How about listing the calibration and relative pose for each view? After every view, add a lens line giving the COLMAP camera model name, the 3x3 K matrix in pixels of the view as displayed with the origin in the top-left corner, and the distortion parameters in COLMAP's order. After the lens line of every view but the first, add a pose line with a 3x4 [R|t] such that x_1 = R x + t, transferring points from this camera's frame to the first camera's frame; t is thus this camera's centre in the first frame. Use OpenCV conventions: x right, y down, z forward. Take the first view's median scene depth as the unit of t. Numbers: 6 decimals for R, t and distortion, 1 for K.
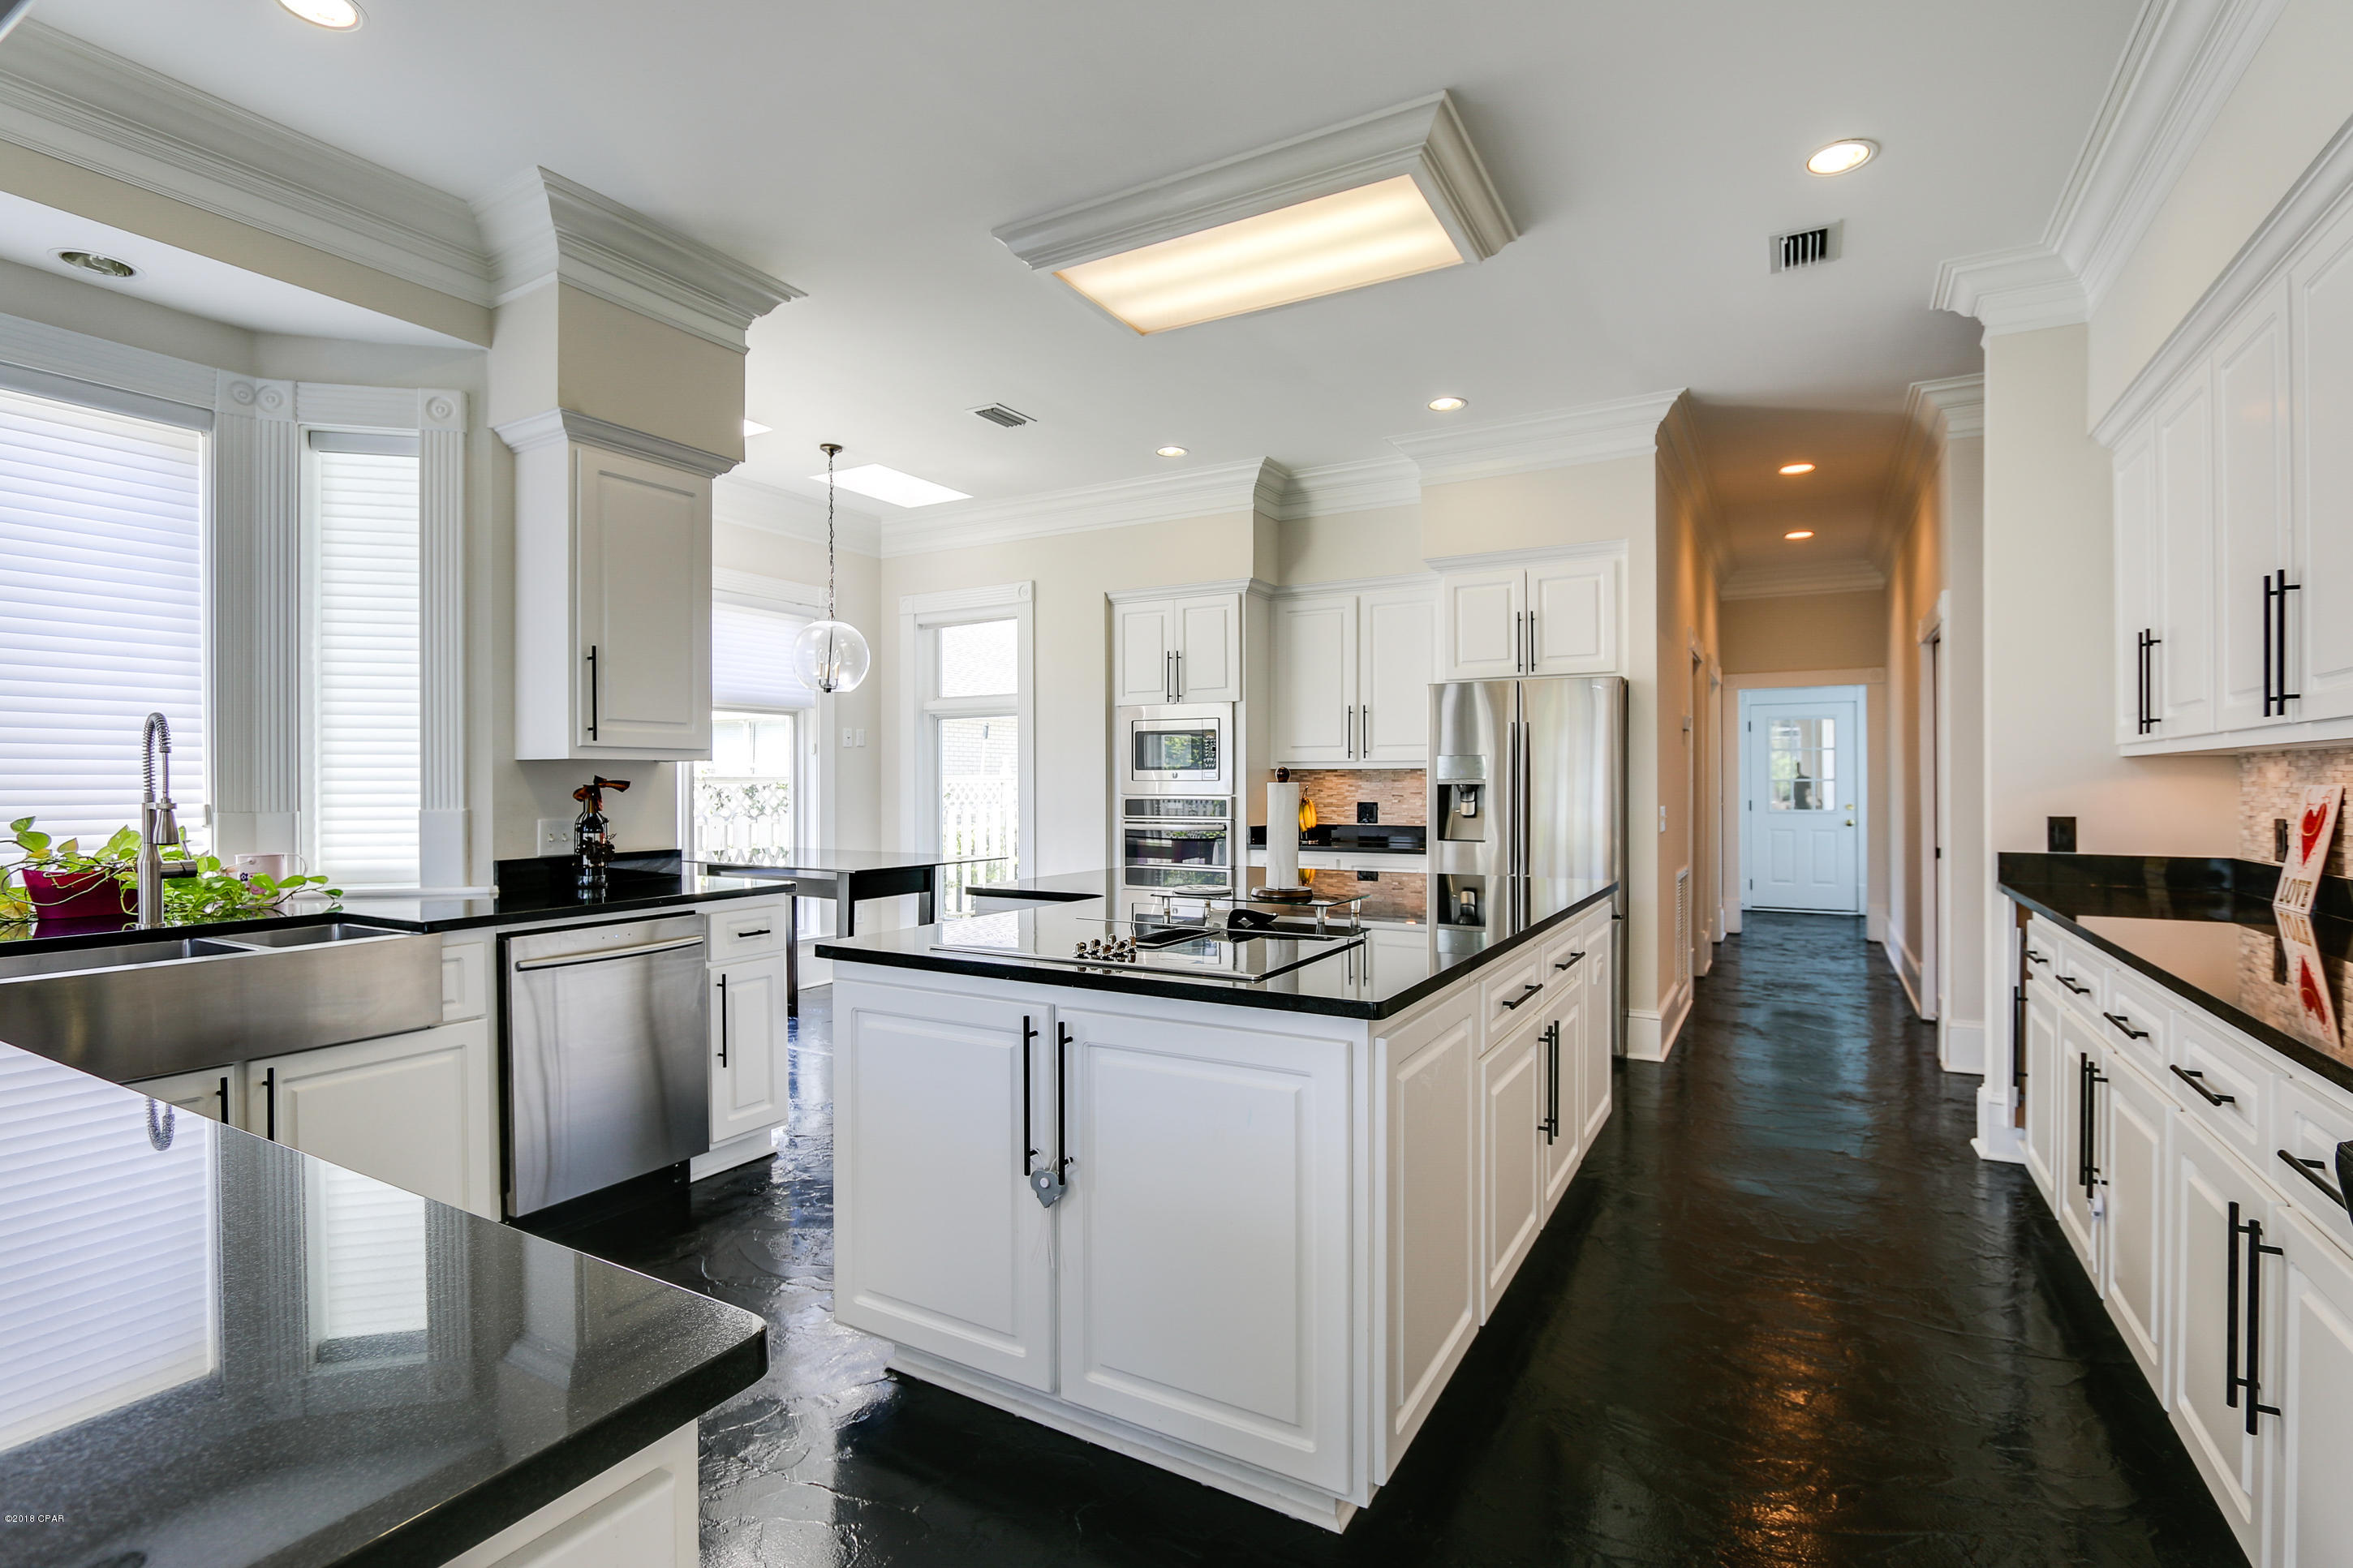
lens RADIAL K [[1088.1, 0, 1183.6], [0, 1088.1, 786.6], [0, 0, 1]] dist [-0.017734, 0.003202]
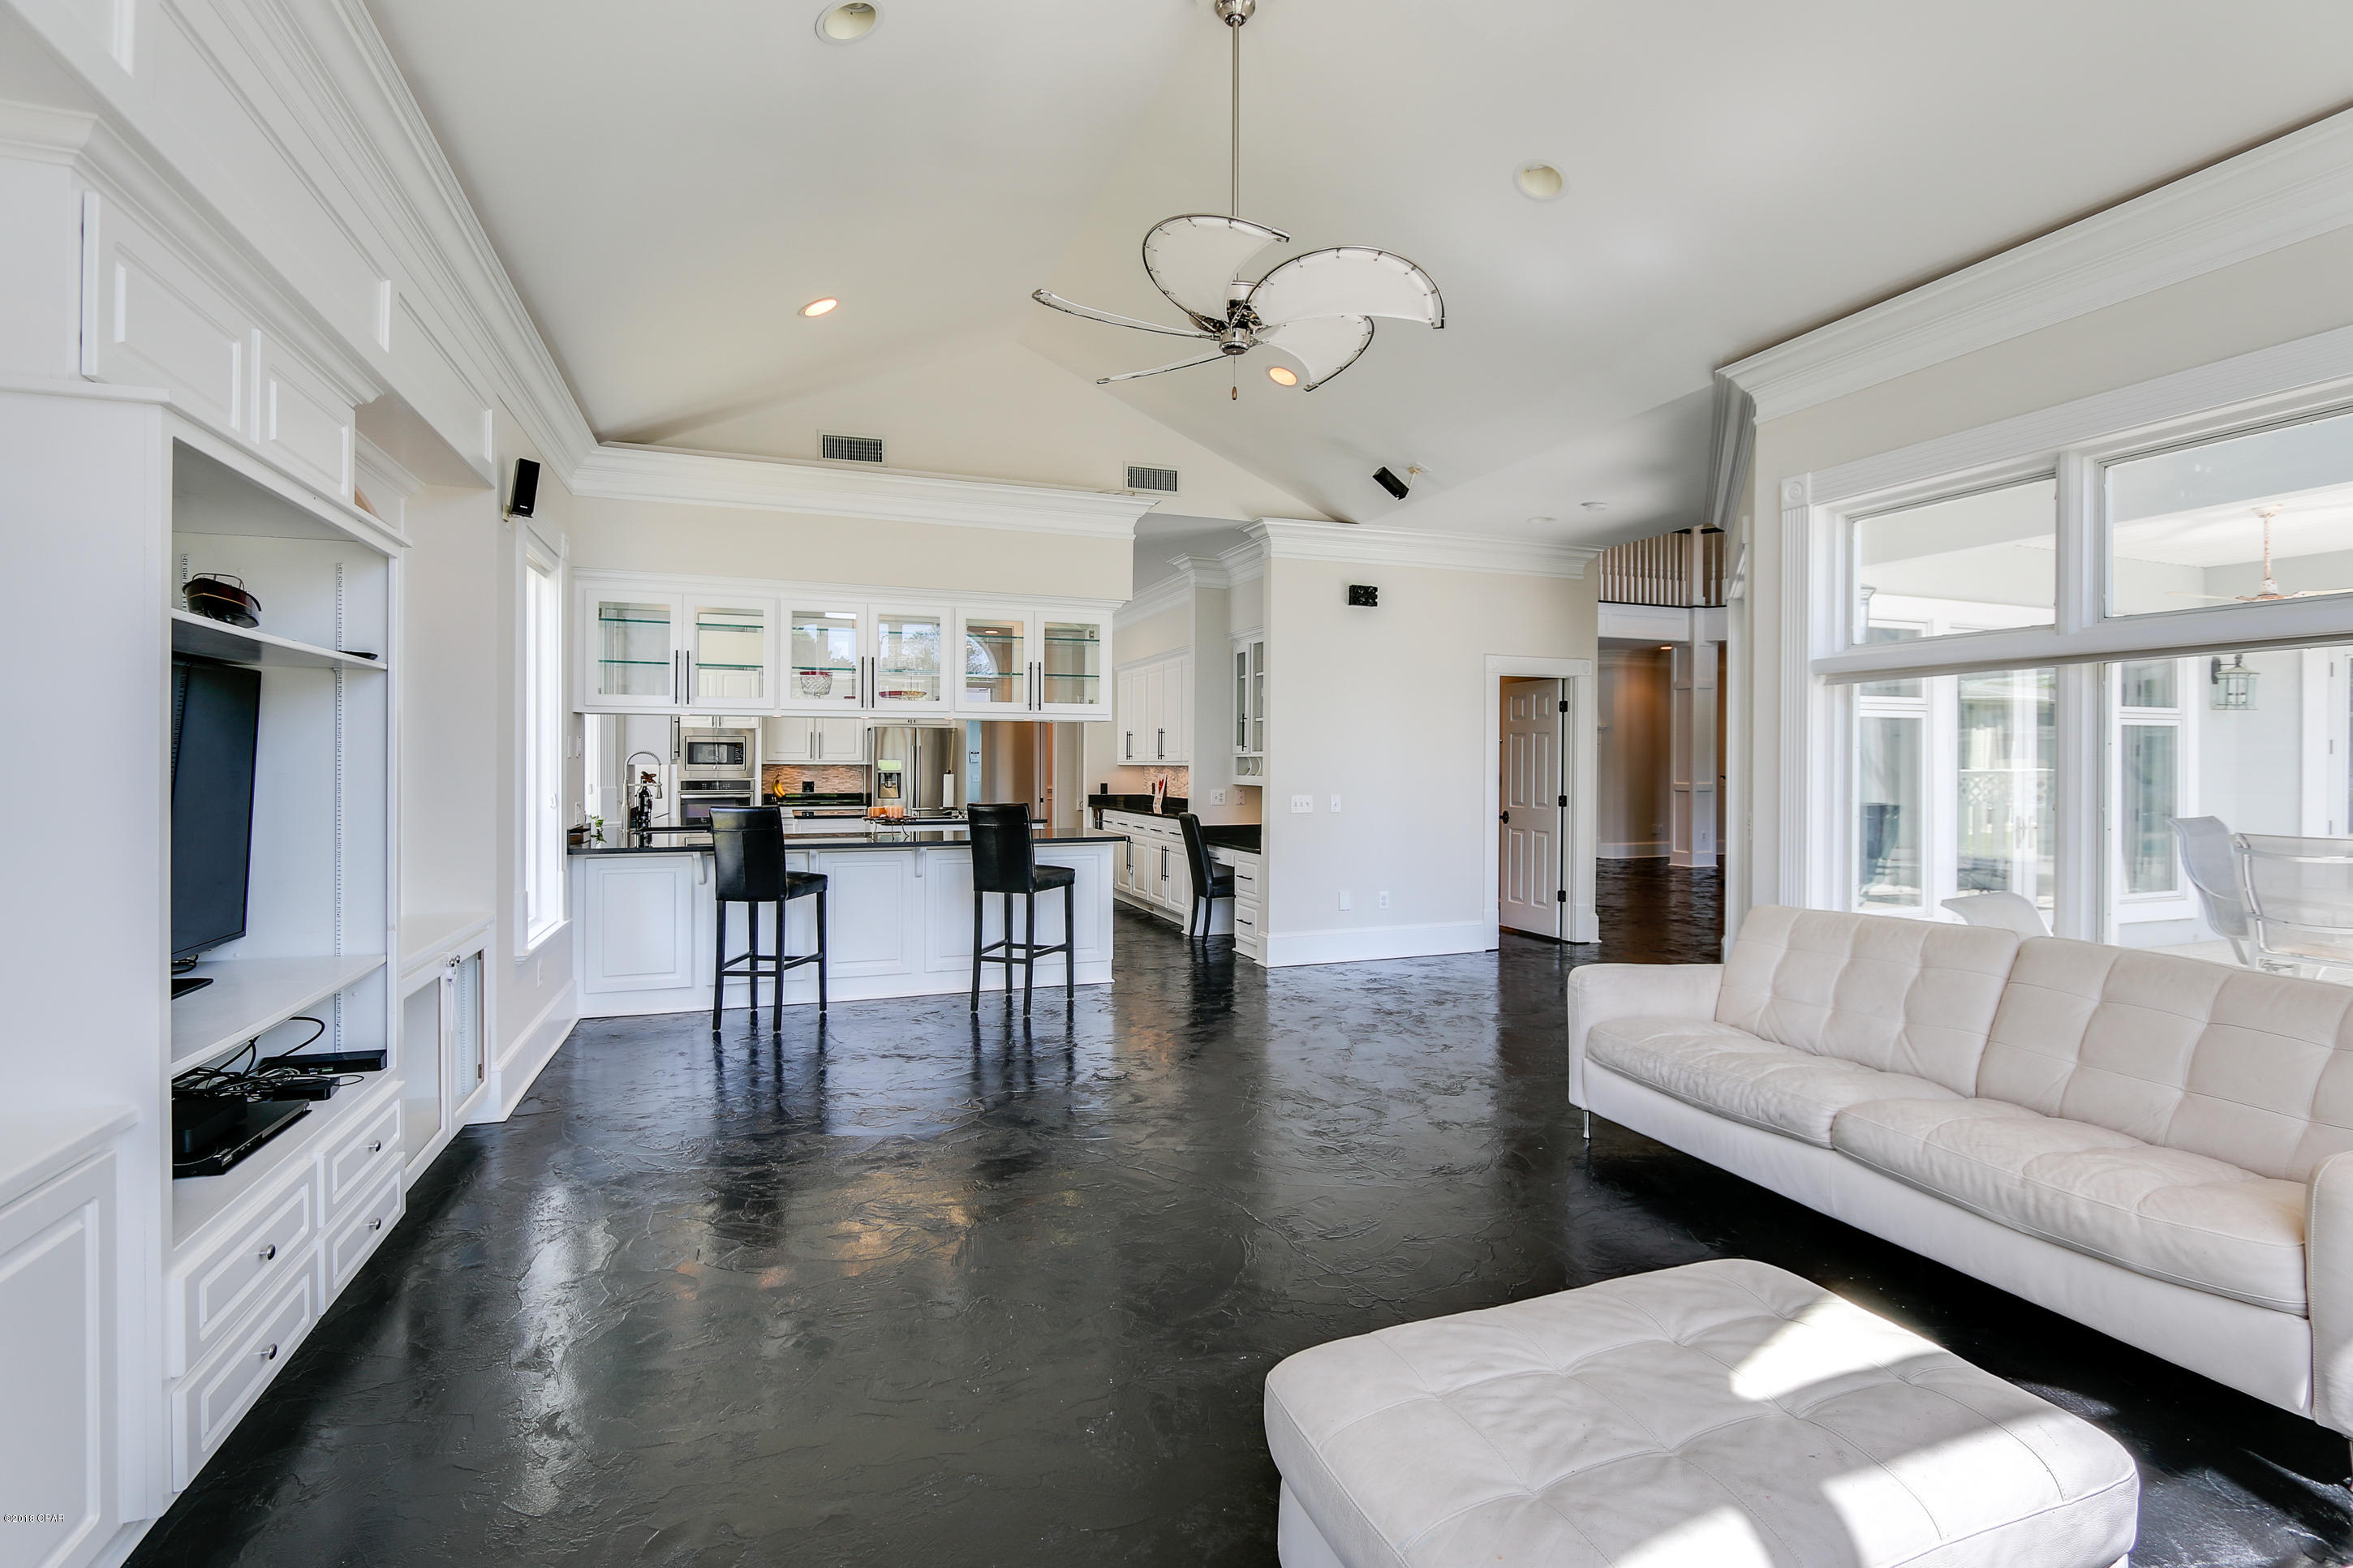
lens RADIAL K [[1088.1, 0, 1183.5], [0, 1088.1, 773.4], [0, 0, 1]] dist [-0.017734, 0.003202]
pose [[0.636767, -0.002142, 0.771054, -1.087360], [-0.001544, 0.999991, 0.004054, -0.011176], [-0.771055, -0.003772, 0.636757, -0.879645]]
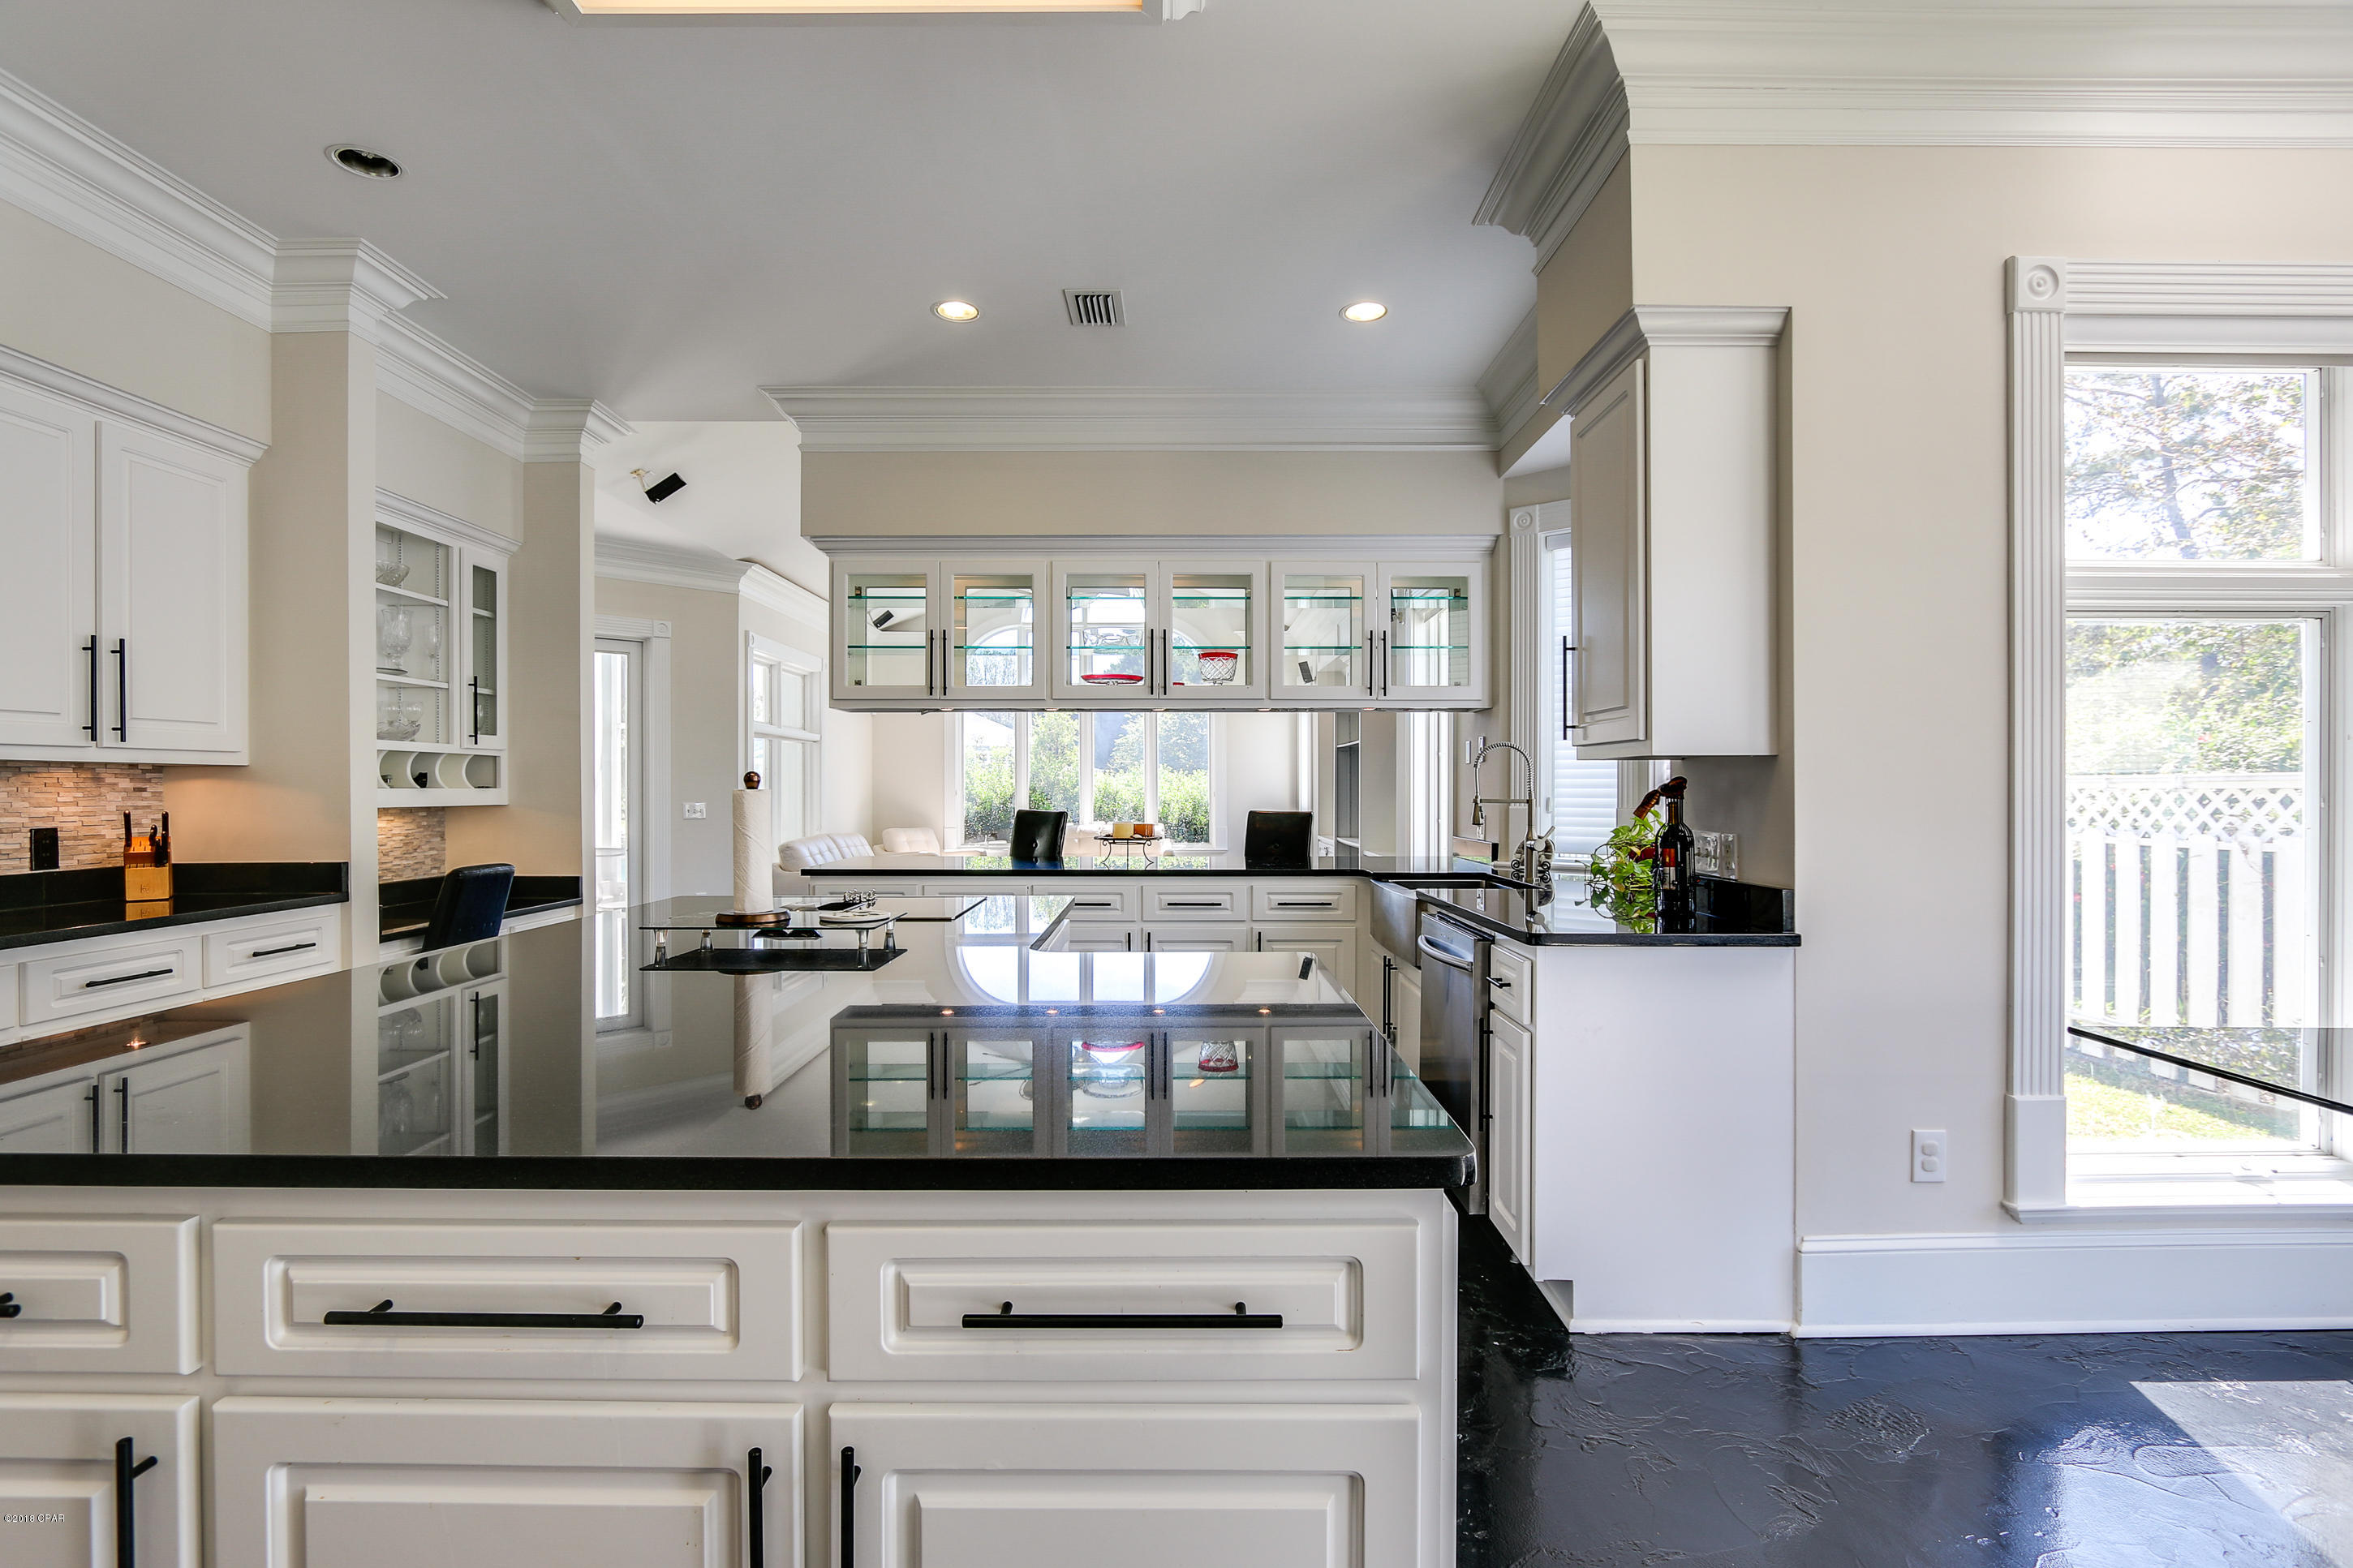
lens RADIAL K [[1088.1, 0, 1175.9], [0, 1088.1, 790.5], [0, 0, 1]] dist [-0.017734, 0.003202]
pose [[-0.865903, 0.006245, -0.500173, 0.126345], [0.002430, 0.999963, 0.008278, -0.006003], [0.500206, 0.005952, -0.865886, 1.062705]]
